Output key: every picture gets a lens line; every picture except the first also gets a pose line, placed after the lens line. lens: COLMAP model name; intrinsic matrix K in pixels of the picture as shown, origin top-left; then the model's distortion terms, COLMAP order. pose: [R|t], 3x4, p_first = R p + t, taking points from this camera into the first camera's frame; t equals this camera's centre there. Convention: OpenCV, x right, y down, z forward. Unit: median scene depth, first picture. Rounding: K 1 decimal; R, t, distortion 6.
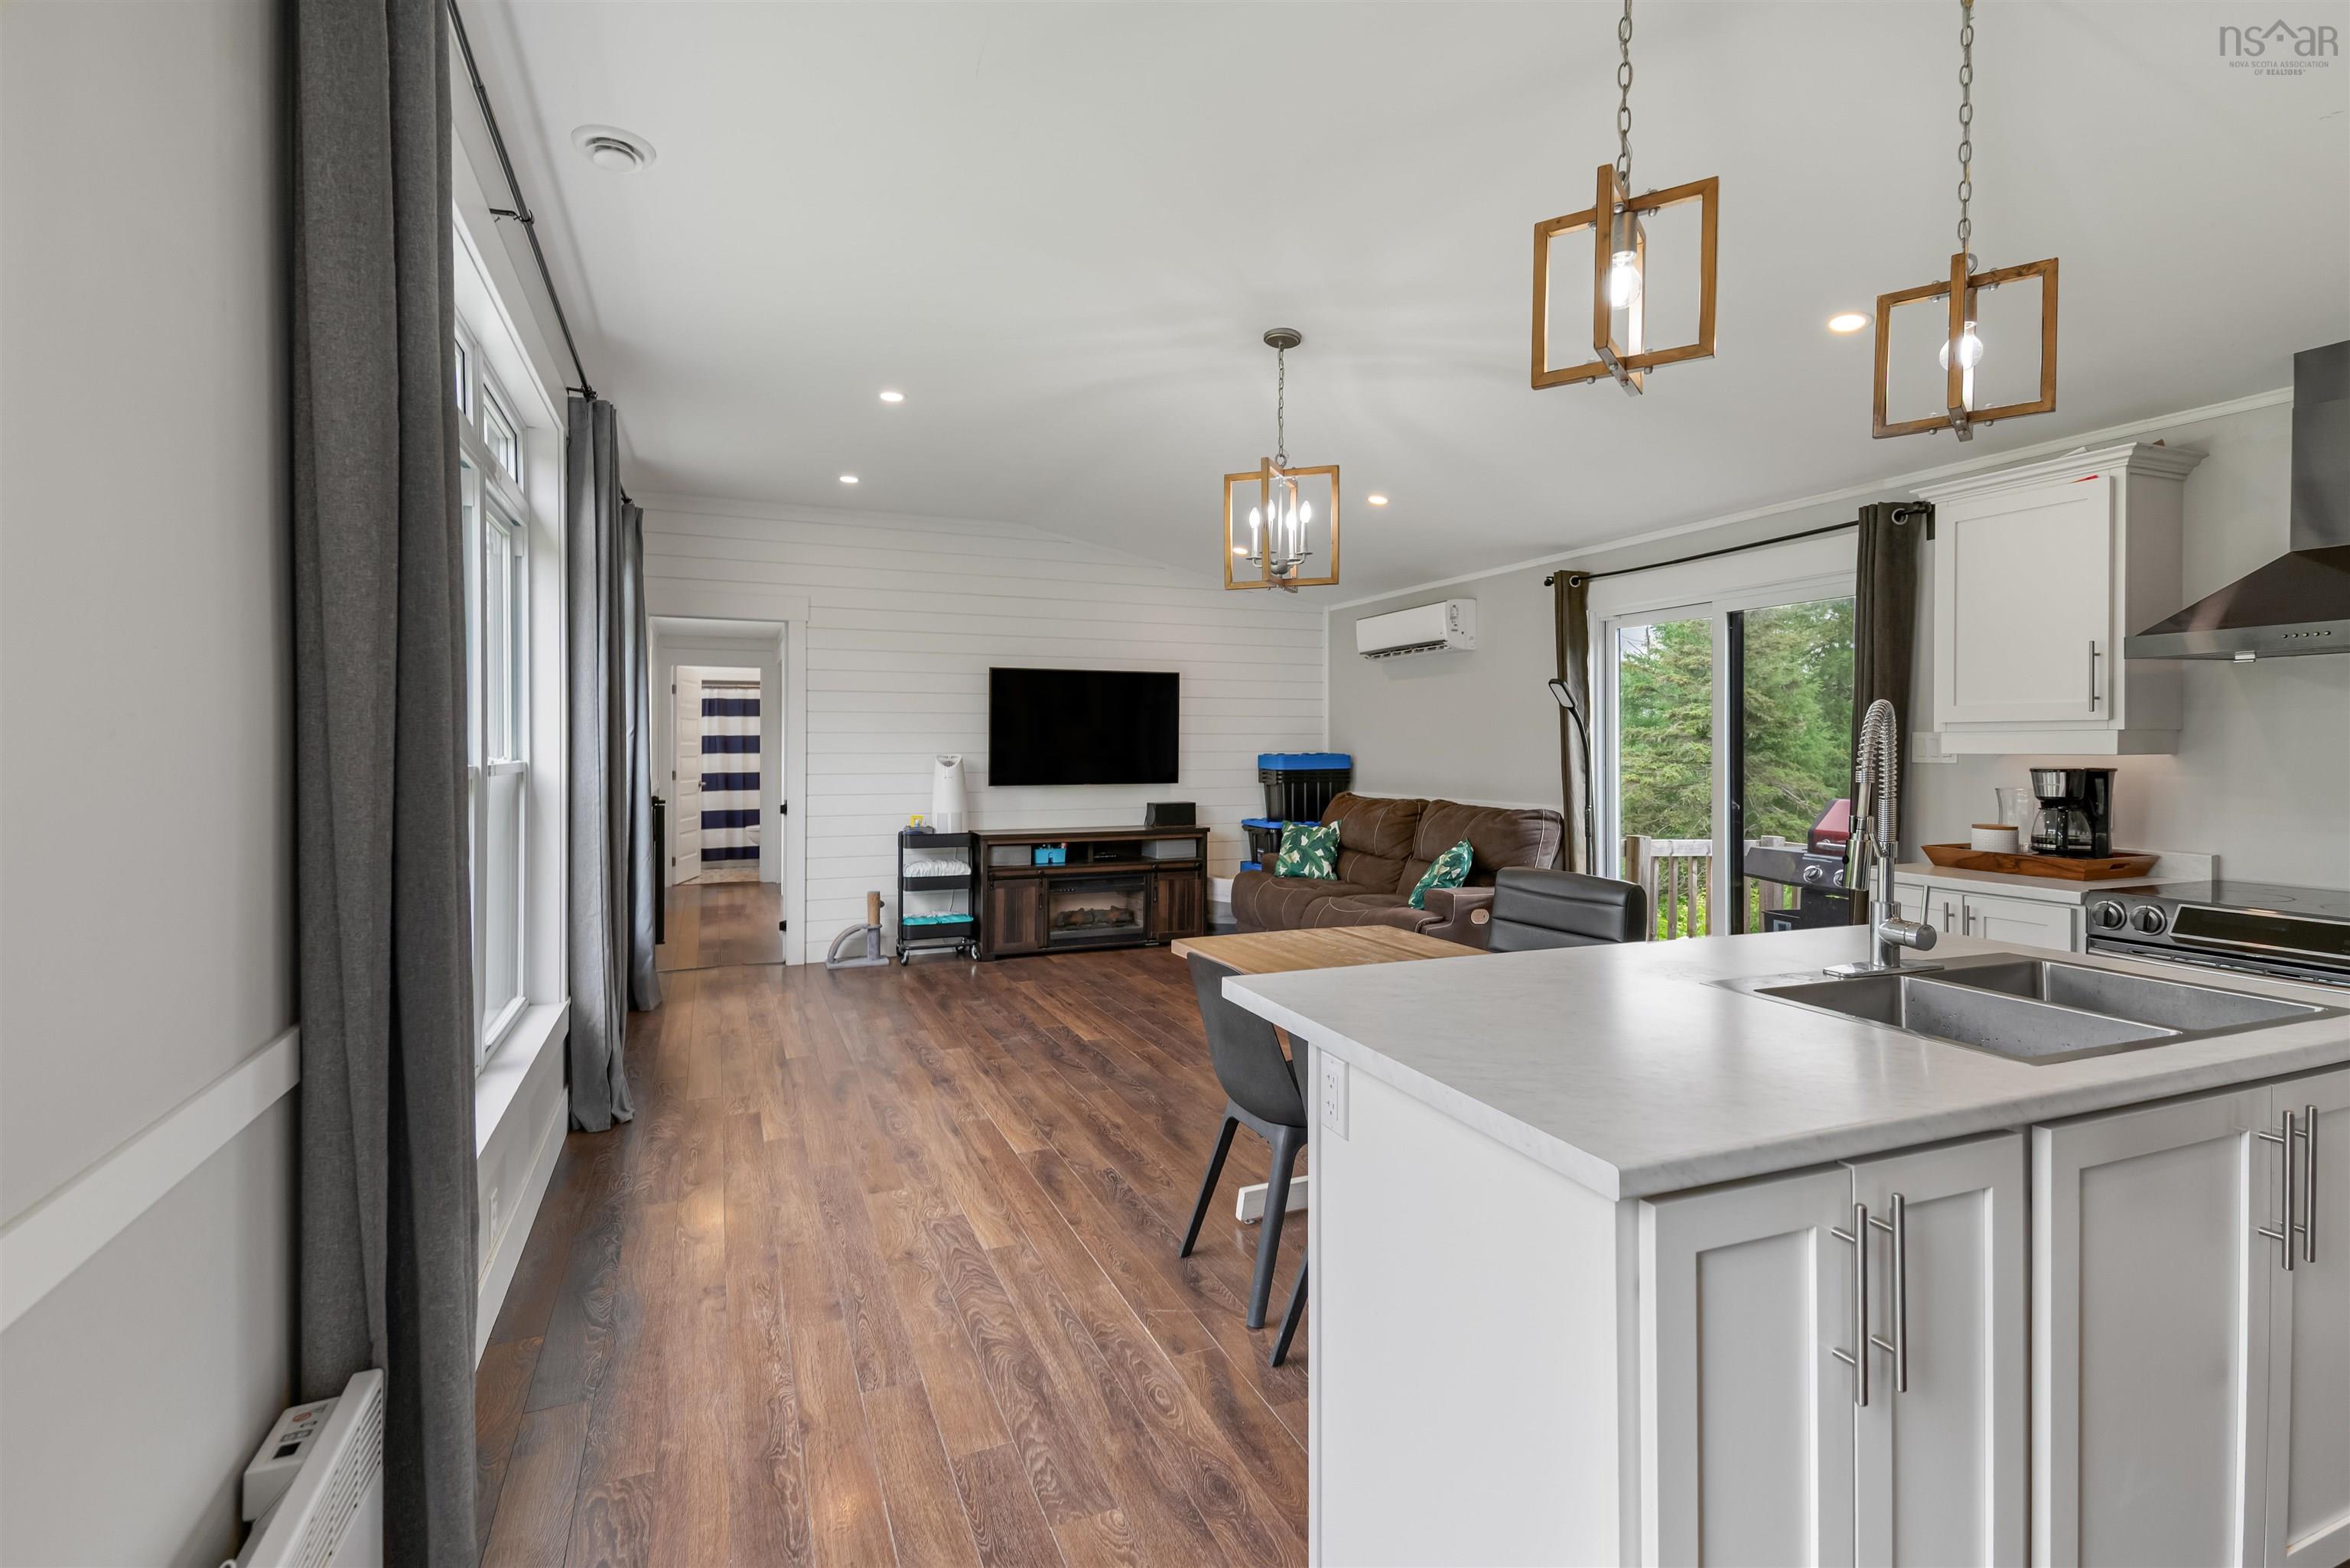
lens RADIAL K [[1097.8, 0, 1183.4], [0, 1097.8, 753.0], [0, 0, 1]] dist [0.057109, -0.026909]
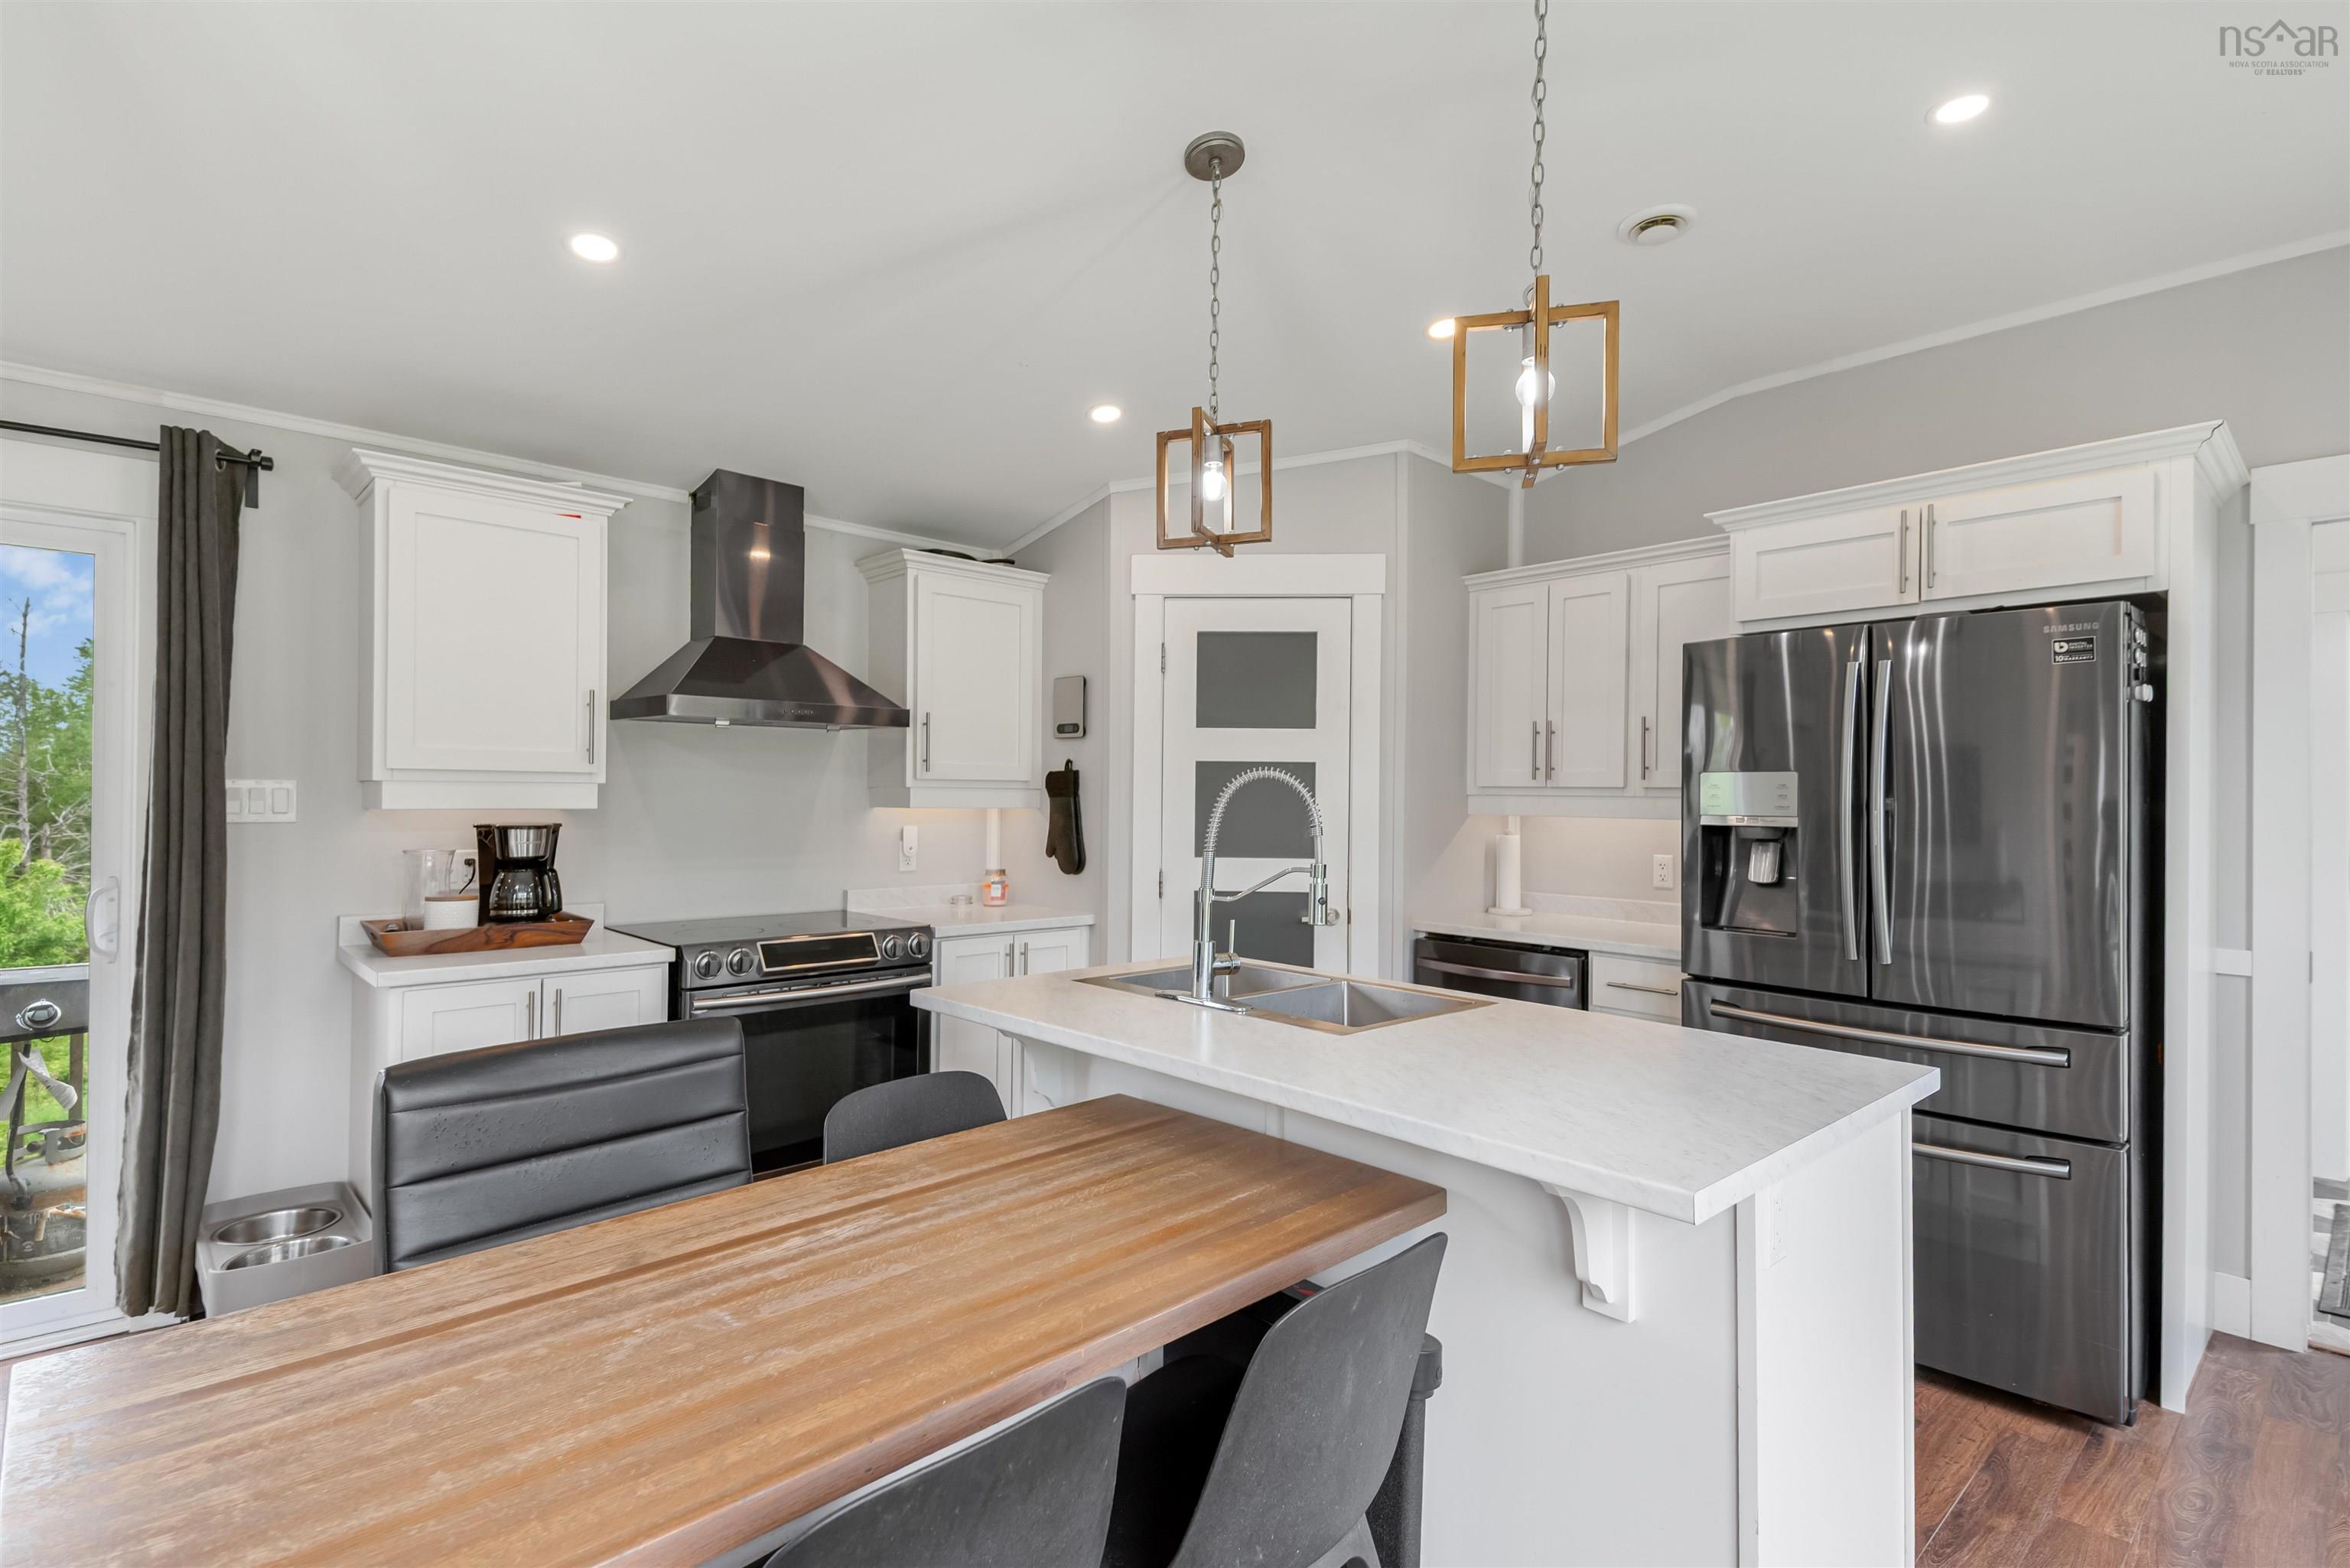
lens RADIAL K [[1111.6, 0, 1174.3], [0, 1111.6, 794.0], [0, 0, 1]] dist [0.060878, -0.030228]
pose [[-0.339263, -0.000419, 0.940691, -0.129549], [-0.002791, 0.999996, -0.000561, -0.005969], [-0.940687, -0.002816, -0.339263, 0.421431]]
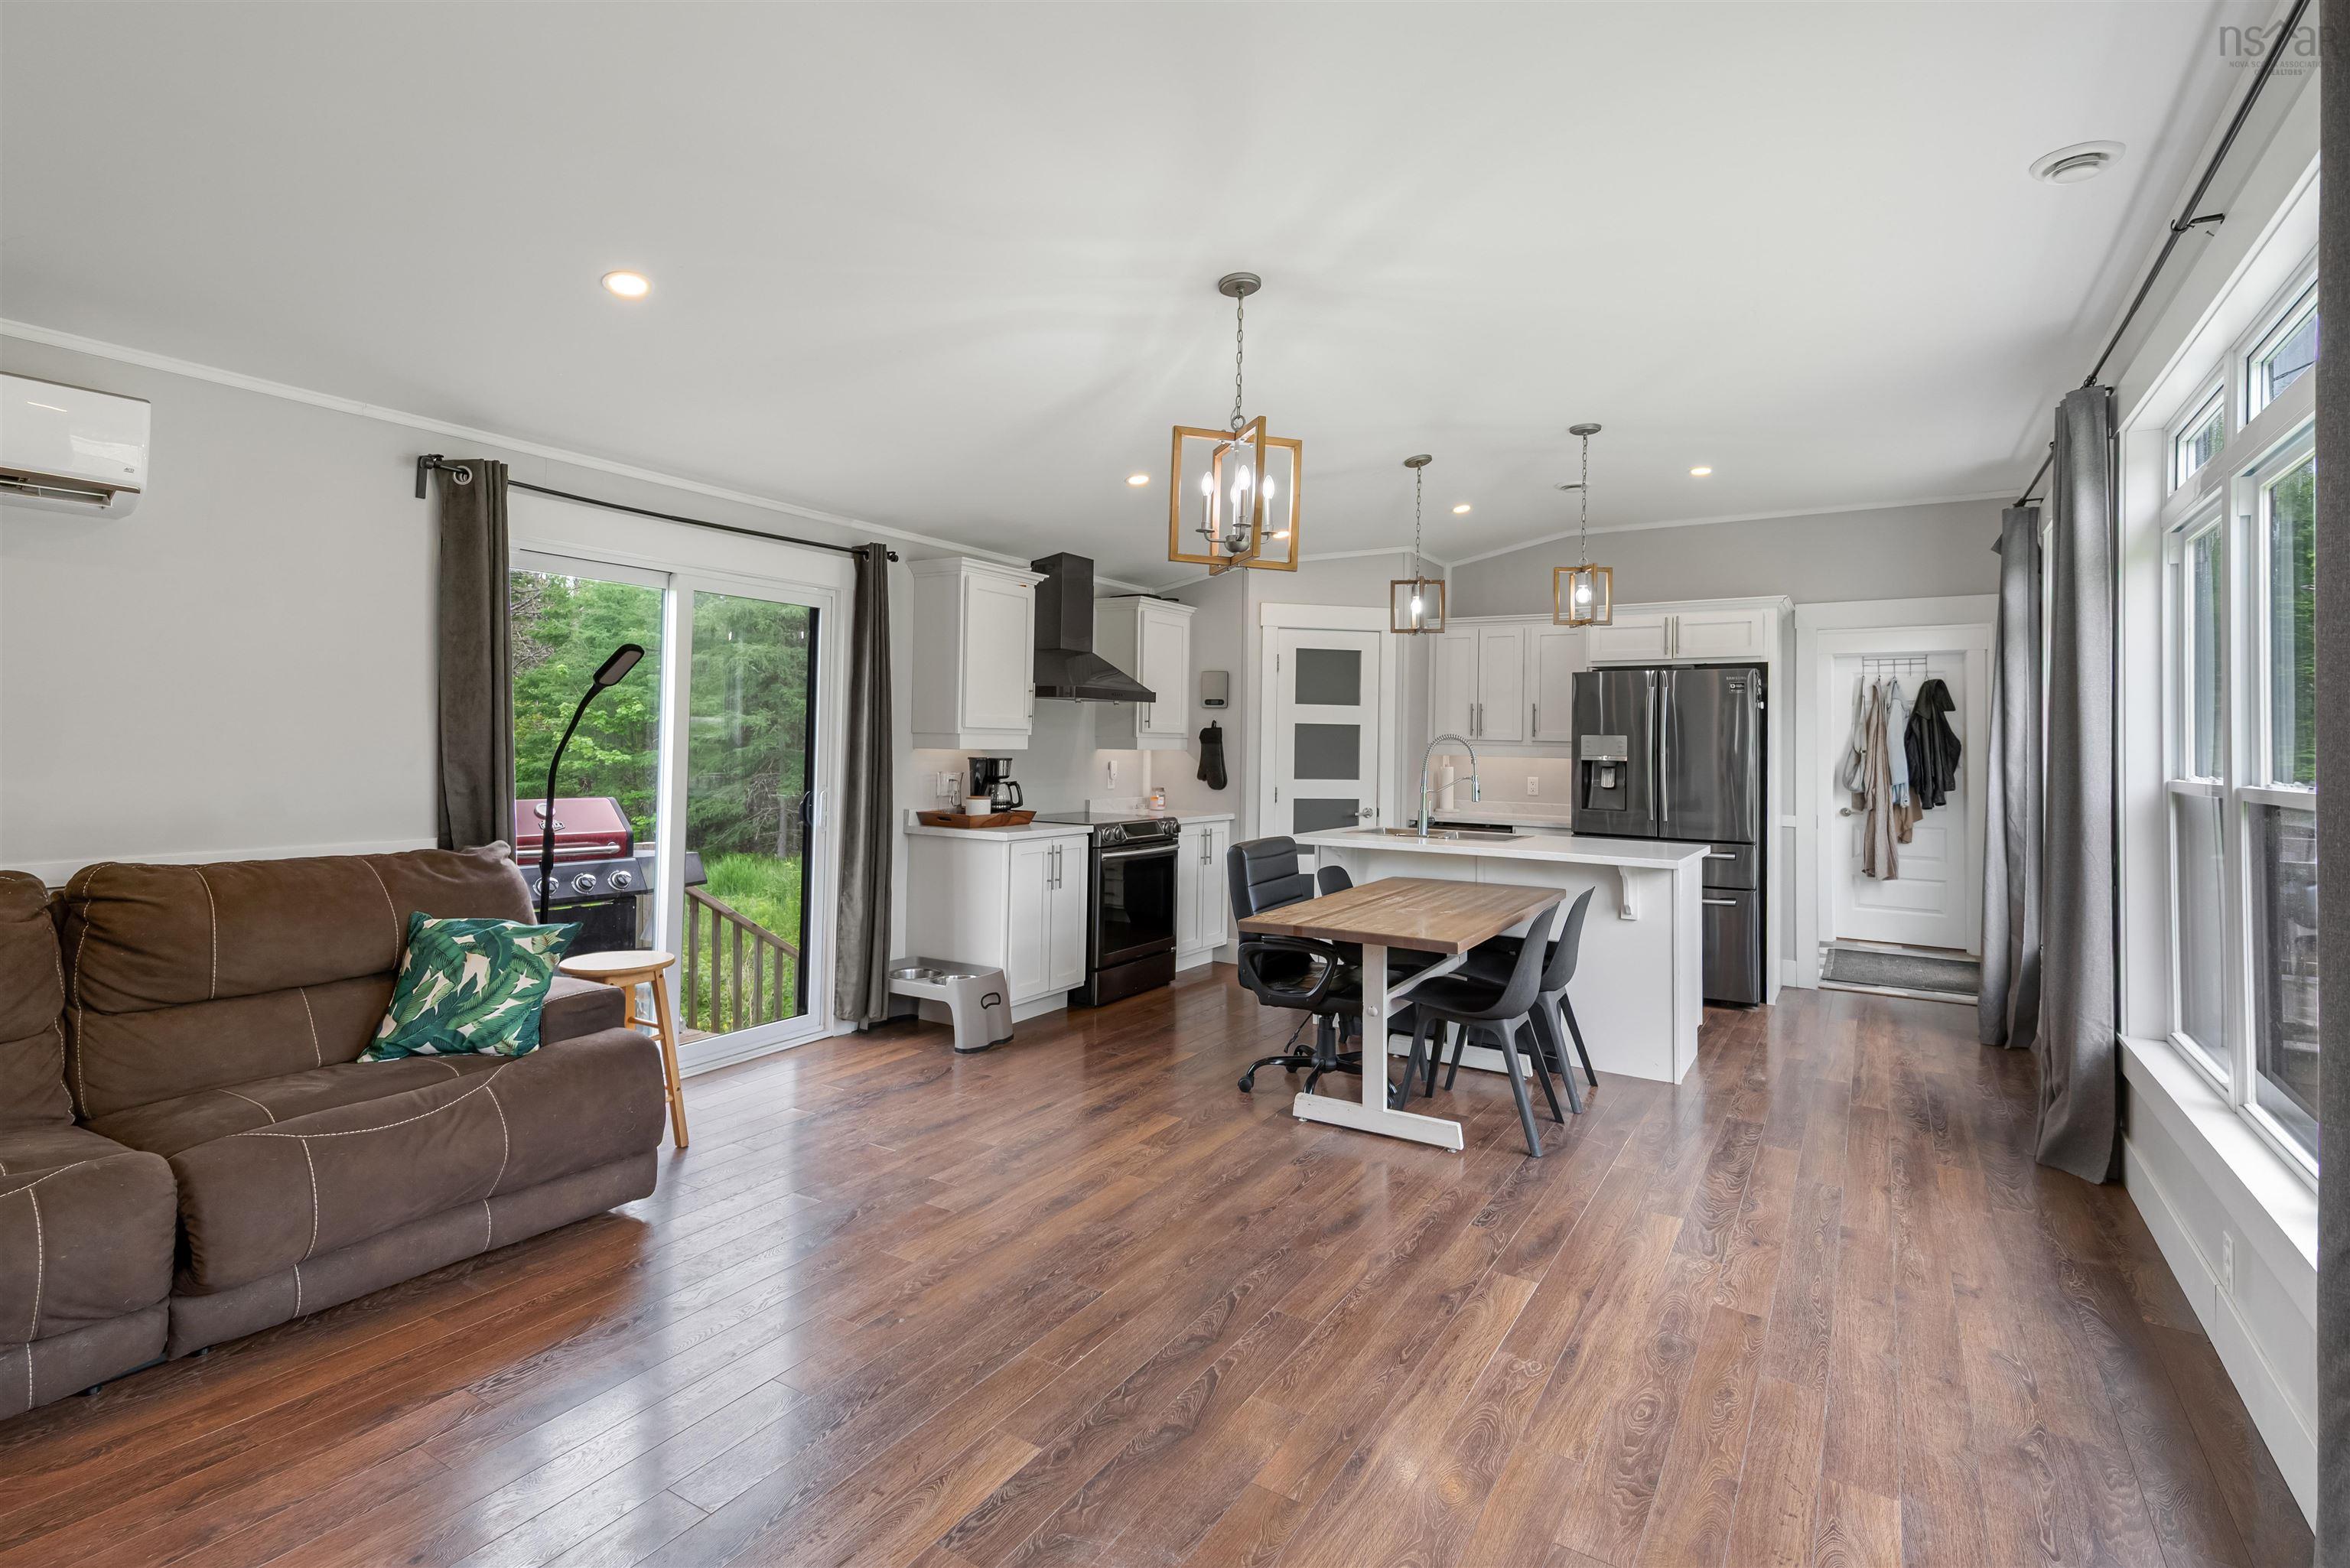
lens RADIAL K [[1105.6, 0, 1177.4], [0, 1105.6, 718.9], [0, 0, 1]] dist [0.061093, -0.025770]
pose [[-0.574675, 0.008414, 0.818338, -0.344420], [-0.010313, 0.999793, -0.017522, -0.008832], [-0.818317, -0.018509, -0.574470, 0.878557]]
